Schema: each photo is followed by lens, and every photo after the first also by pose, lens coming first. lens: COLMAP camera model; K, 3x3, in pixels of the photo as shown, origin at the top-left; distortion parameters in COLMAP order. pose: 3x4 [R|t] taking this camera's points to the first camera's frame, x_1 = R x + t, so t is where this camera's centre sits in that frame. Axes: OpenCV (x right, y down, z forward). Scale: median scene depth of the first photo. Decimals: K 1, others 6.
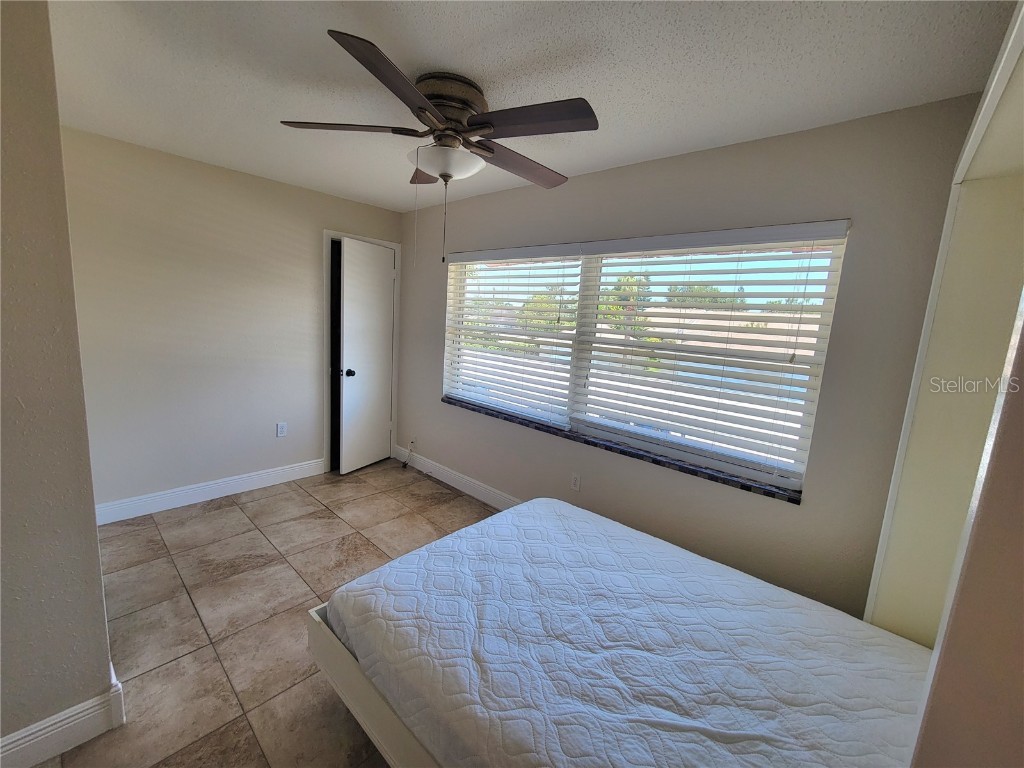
lens RADIAL K [[418.1, 0, 513.1], [0, 418.1, 383.8], [0, 0, 1]] dist [0.002927, -0.002136]
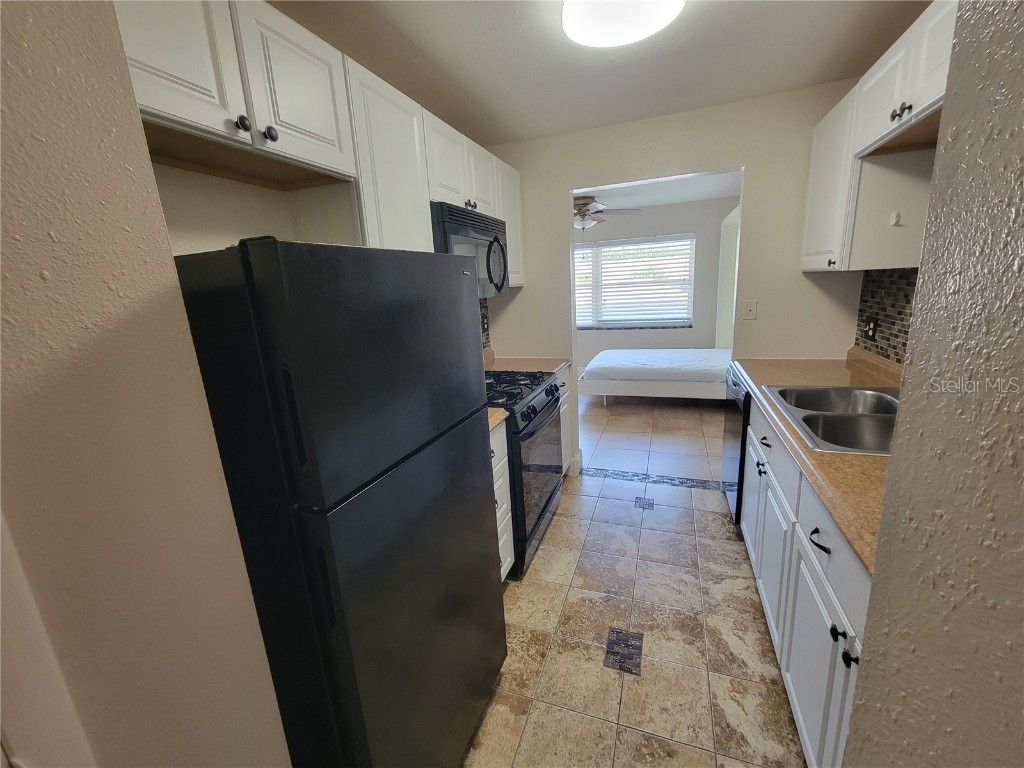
lens RADIAL K [[418.1, 0, 511.9], [0, 418.1, 381.9], [0, 0, 1]] dist [0.002927, -0.002136]
pose [[0.922134, -0.195878, 0.333617, -1.550417], [0.171029, 0.979909, 0.102605, 0.133510], [-0.347013, -0.037558, 0.937108, -1.347438]]
